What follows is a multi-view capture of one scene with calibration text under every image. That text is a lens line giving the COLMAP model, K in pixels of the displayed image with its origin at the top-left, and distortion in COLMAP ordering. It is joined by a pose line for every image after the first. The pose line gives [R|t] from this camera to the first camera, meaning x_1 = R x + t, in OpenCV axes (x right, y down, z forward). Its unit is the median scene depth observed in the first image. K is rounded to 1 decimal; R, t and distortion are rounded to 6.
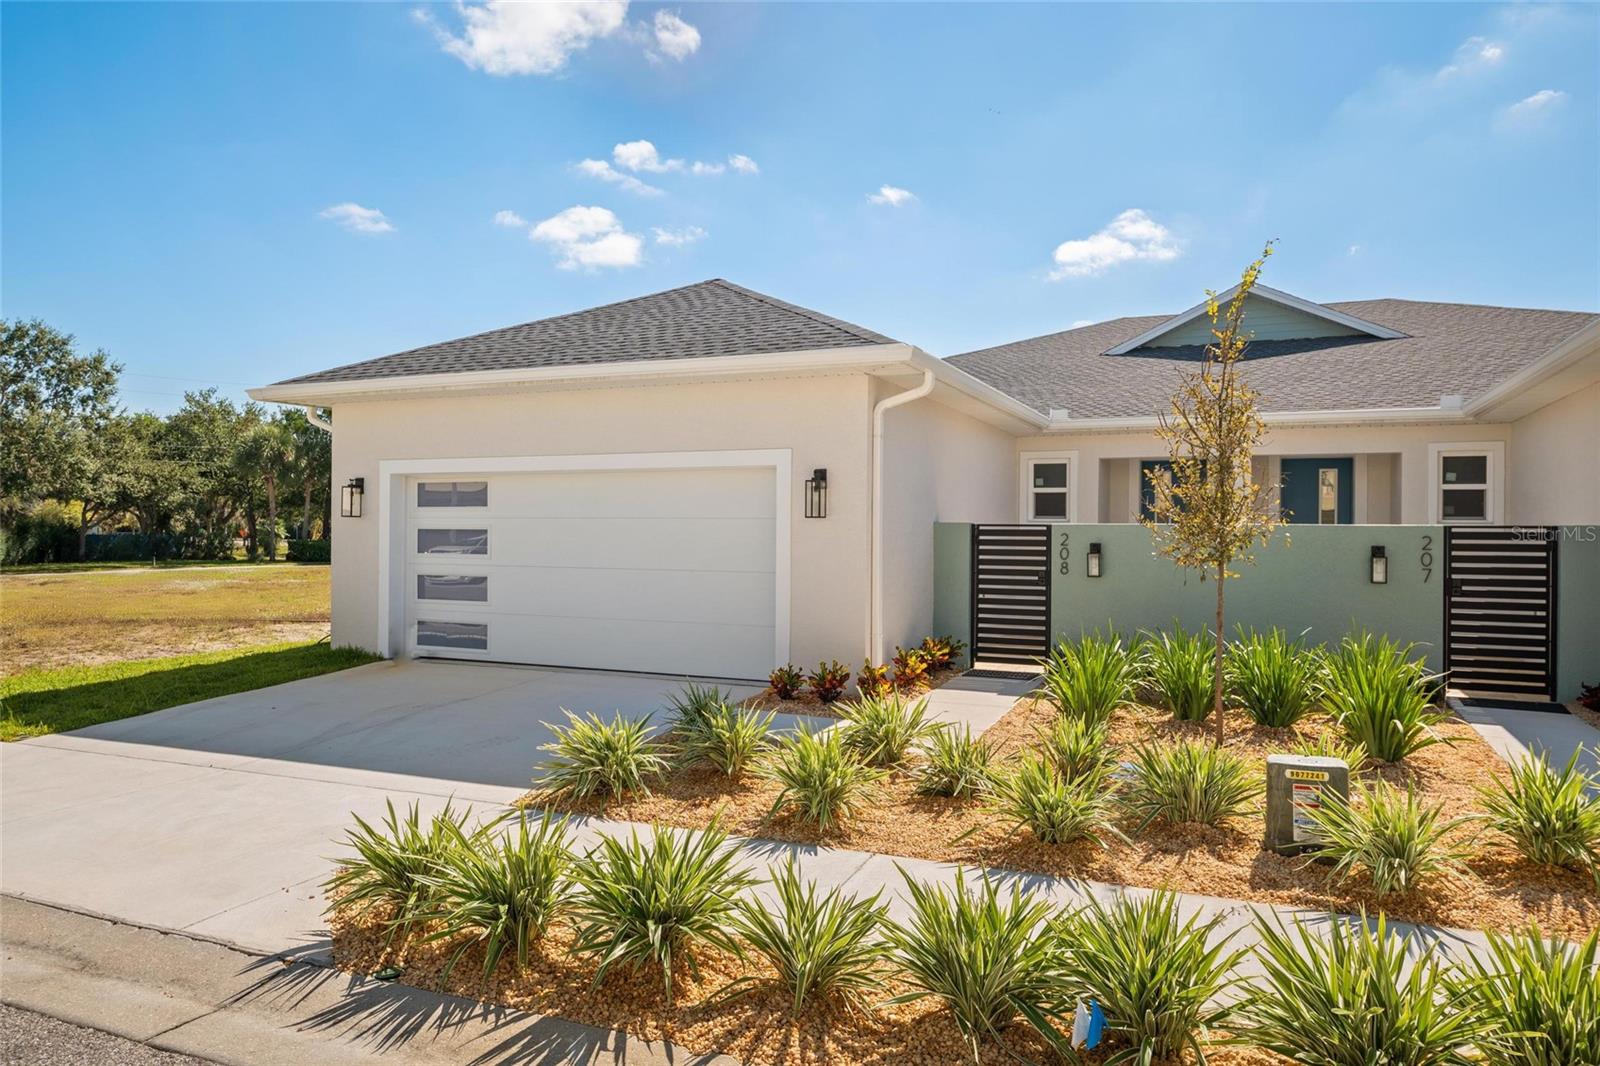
lens RADIAL K [[1048.3, 0, 829.1], [0, 1048.3, 535.0], [0, 0, 1]] dist [-0.002540, 0.002594]
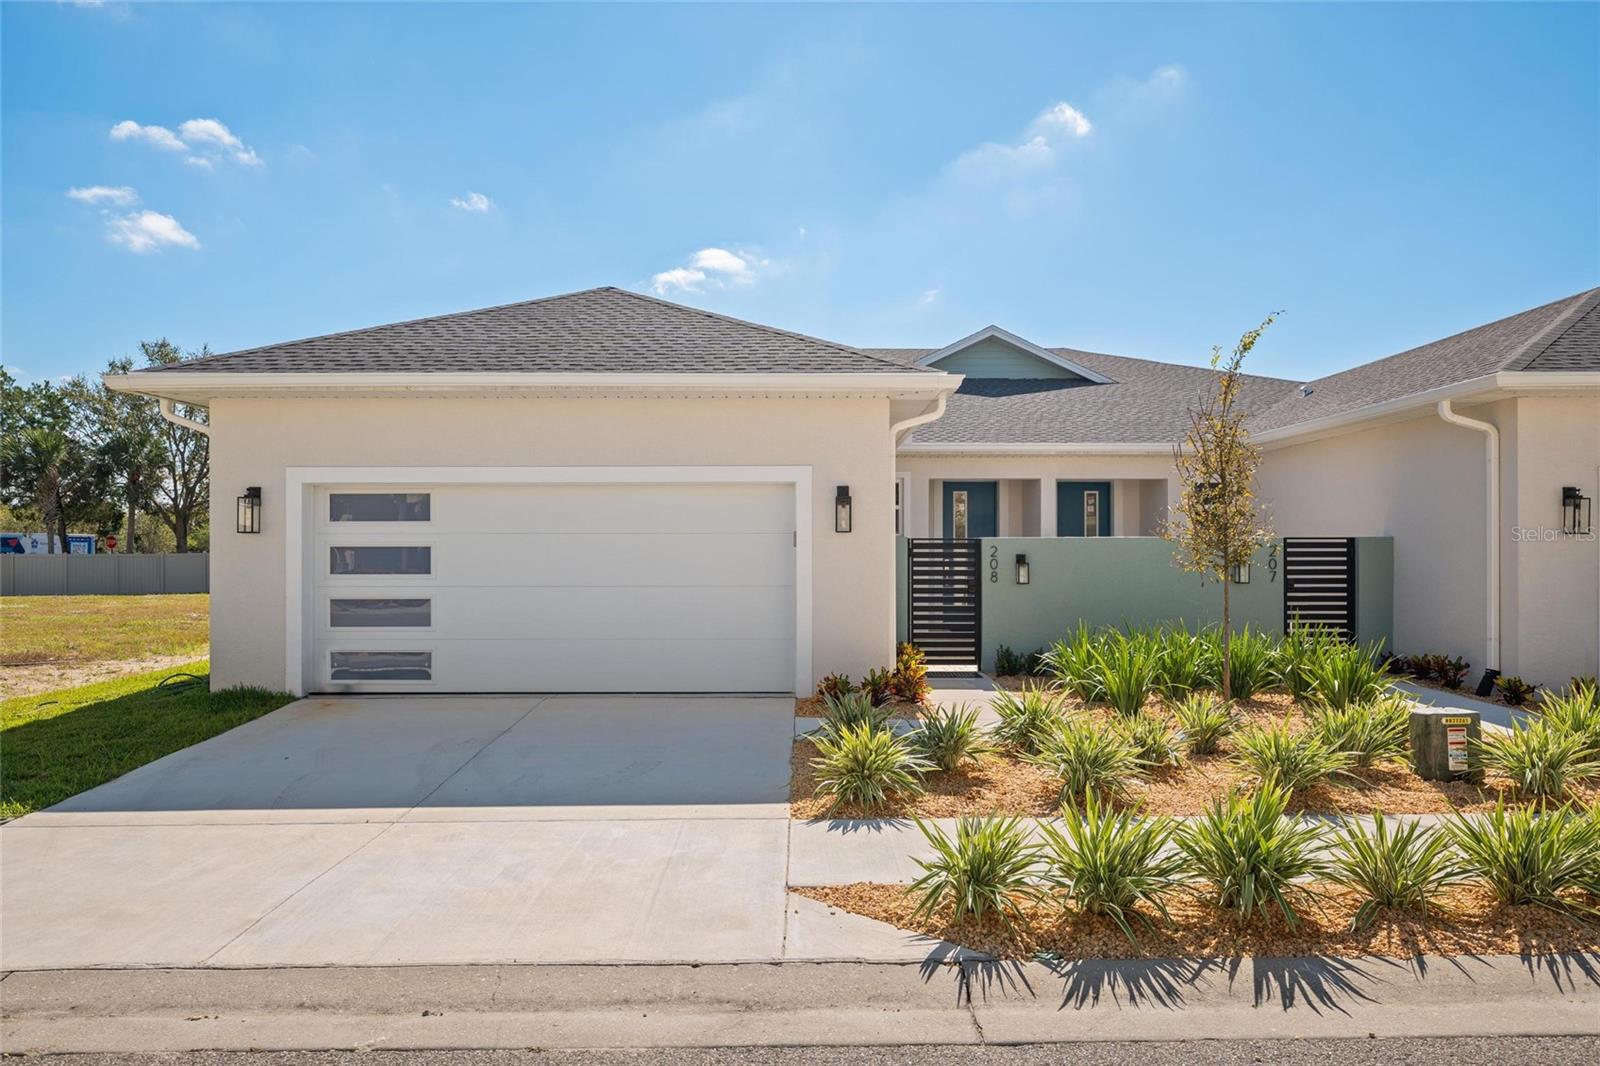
lens RADIAL K [[1048.3, 0, 829.1], [0, 1048.3, 535.0], [0, 0, 1]] dist [-0.002540, 0.002594]
pose [[0.917269, -0.003310, 0.398254, -0.381549], [0.009594, 0.999859, -0.013787, 0.000430], [-0.398152, 0.016467, 0.917172, 0.036807]]
